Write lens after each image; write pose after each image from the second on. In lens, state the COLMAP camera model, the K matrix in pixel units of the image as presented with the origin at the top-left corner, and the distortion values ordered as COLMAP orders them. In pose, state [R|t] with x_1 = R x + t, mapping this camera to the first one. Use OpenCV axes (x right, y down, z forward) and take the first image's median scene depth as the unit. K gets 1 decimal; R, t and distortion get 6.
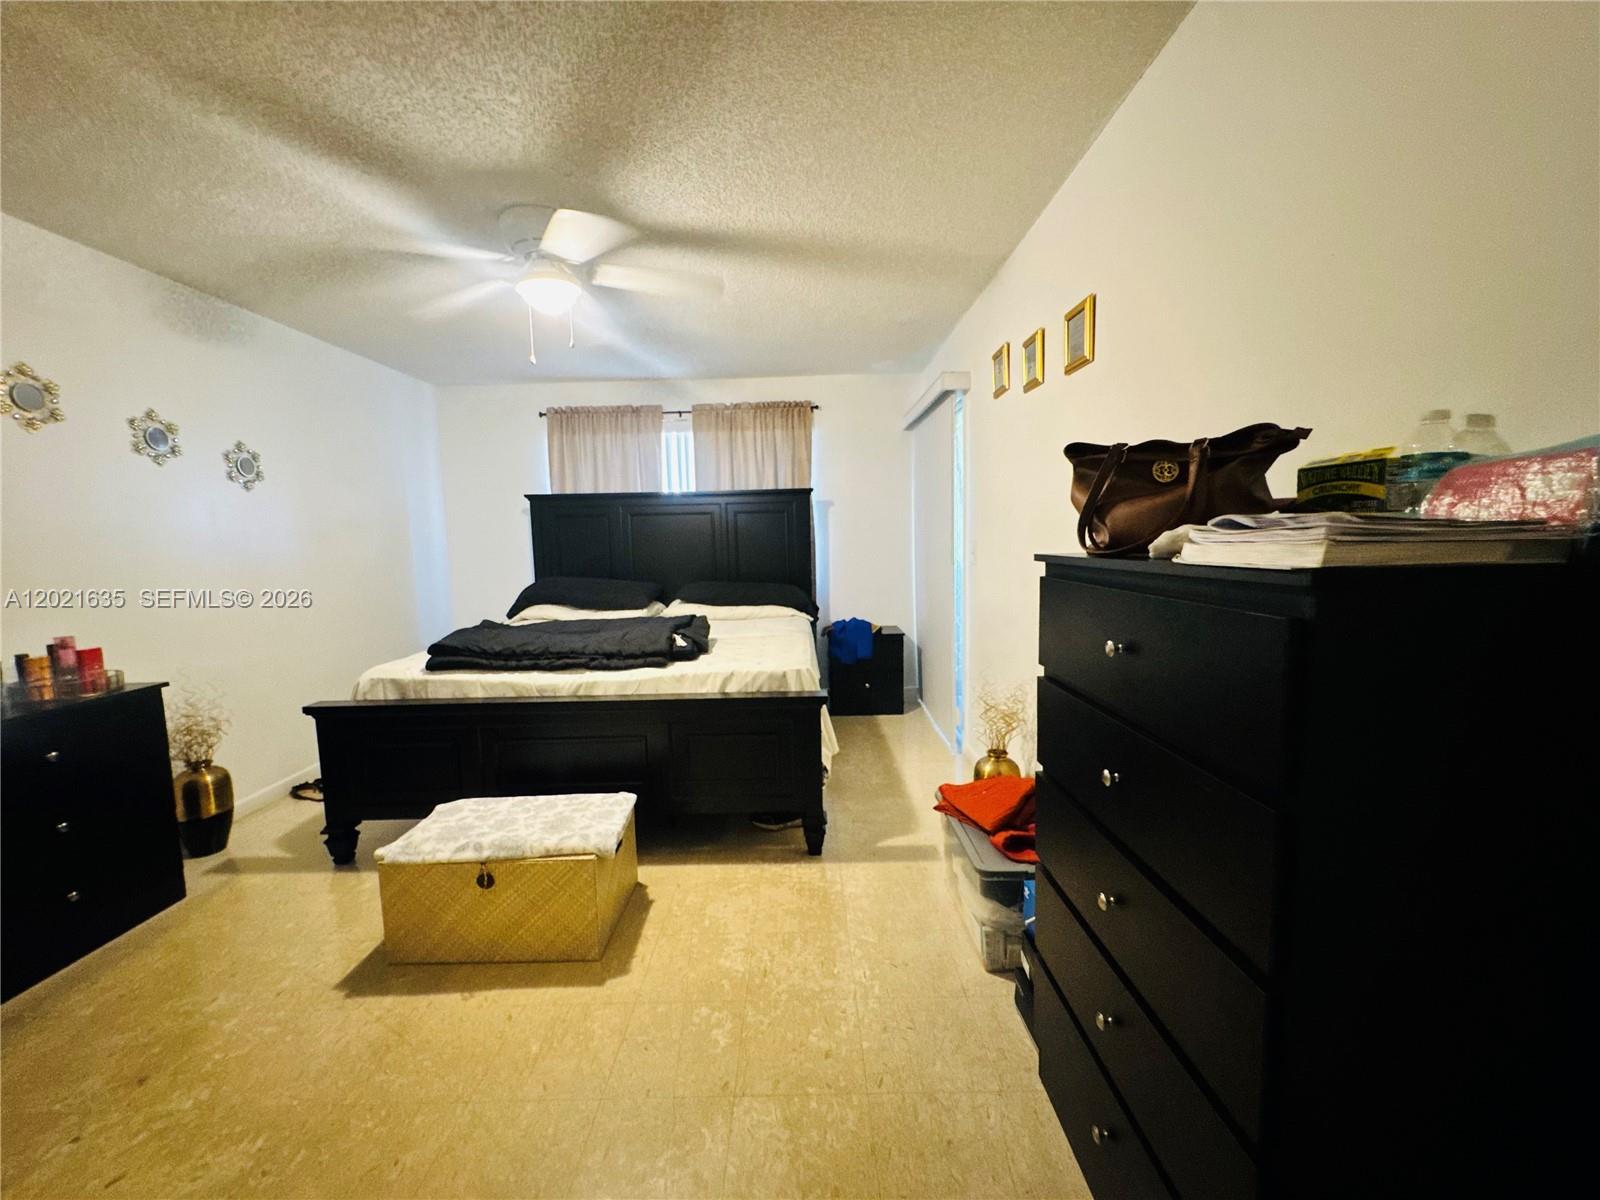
lens RADIAL K [[639.9, 0, 801.2], [0, 639.9, 597.9], [0, 0, 1]] dist [-0.002641, 0.000264]
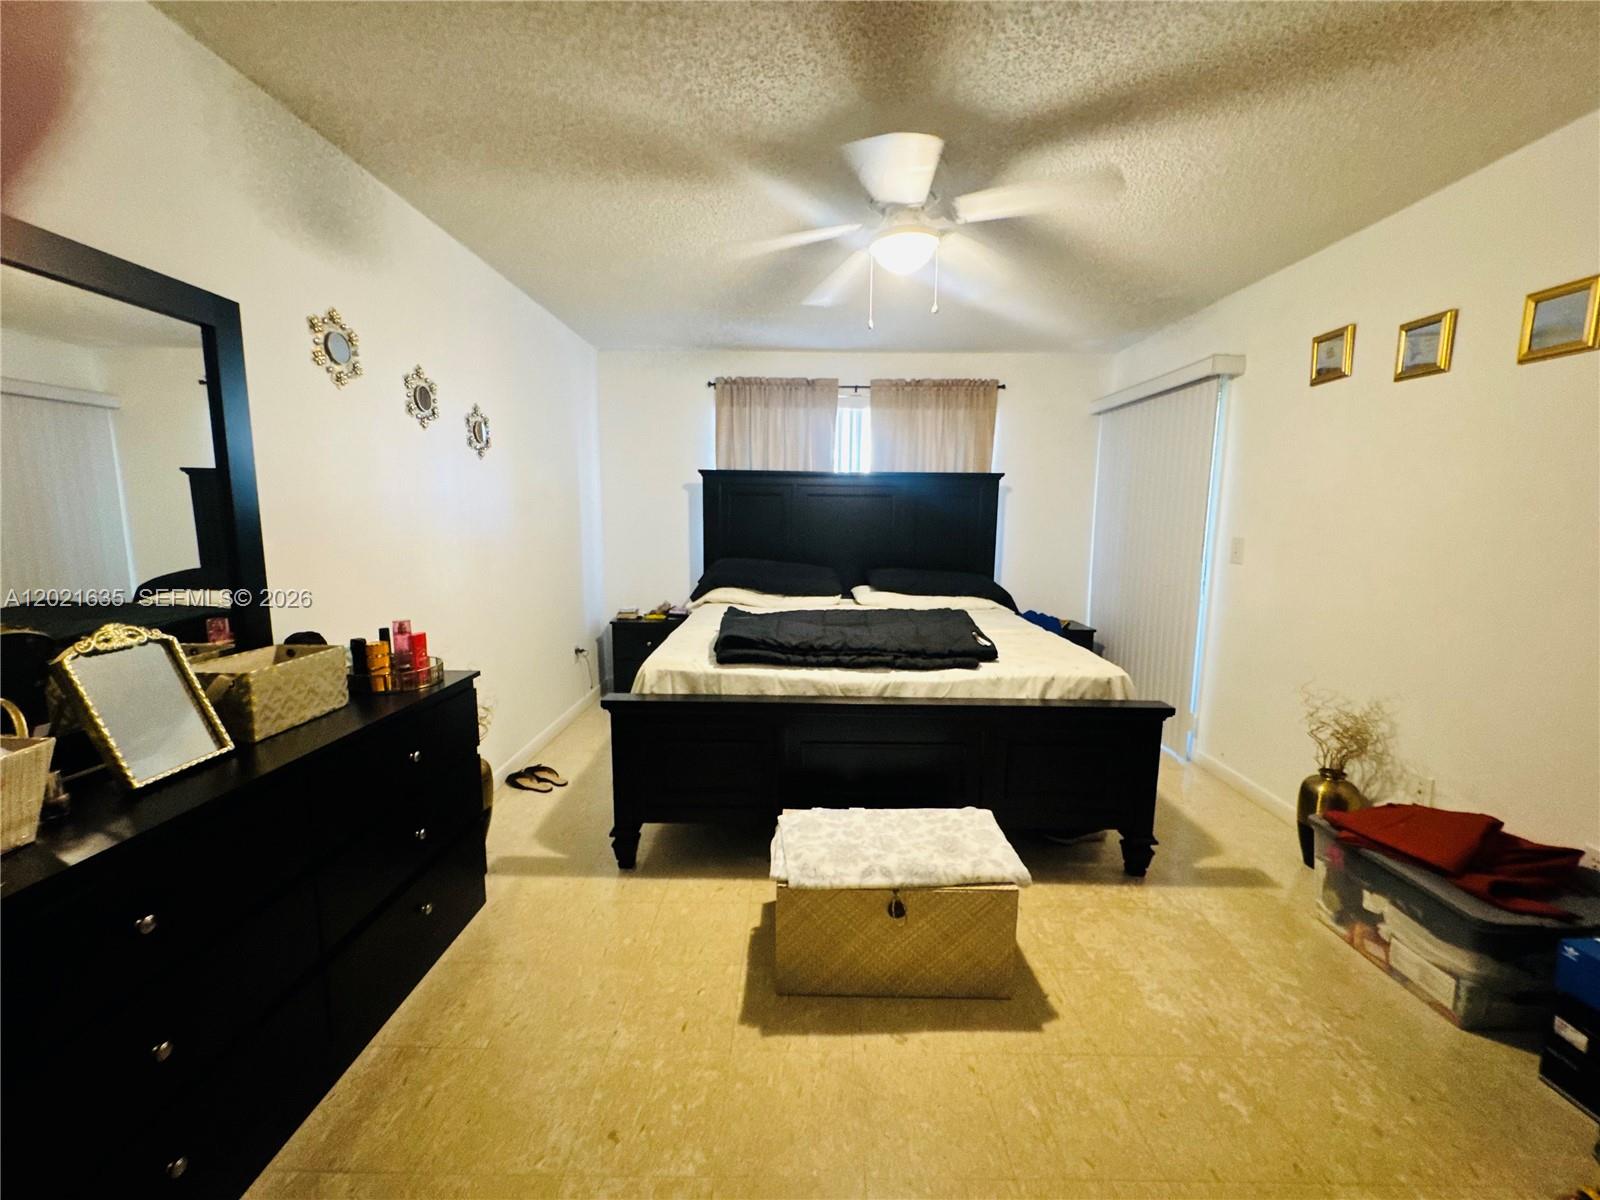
lens RADIAL K [[639.9, 0, 800.1], [0, 639.9, 598.9], [0, 0, 1]] dist [-0.002641, 0.000264]
pose [[0.999410, 0.034309, -0.001267, -0.472756], [-0.034243, 0.998781, 0.035548, -0.016229], [0.002485, -0.035483, 0.999367, 0.083795]]
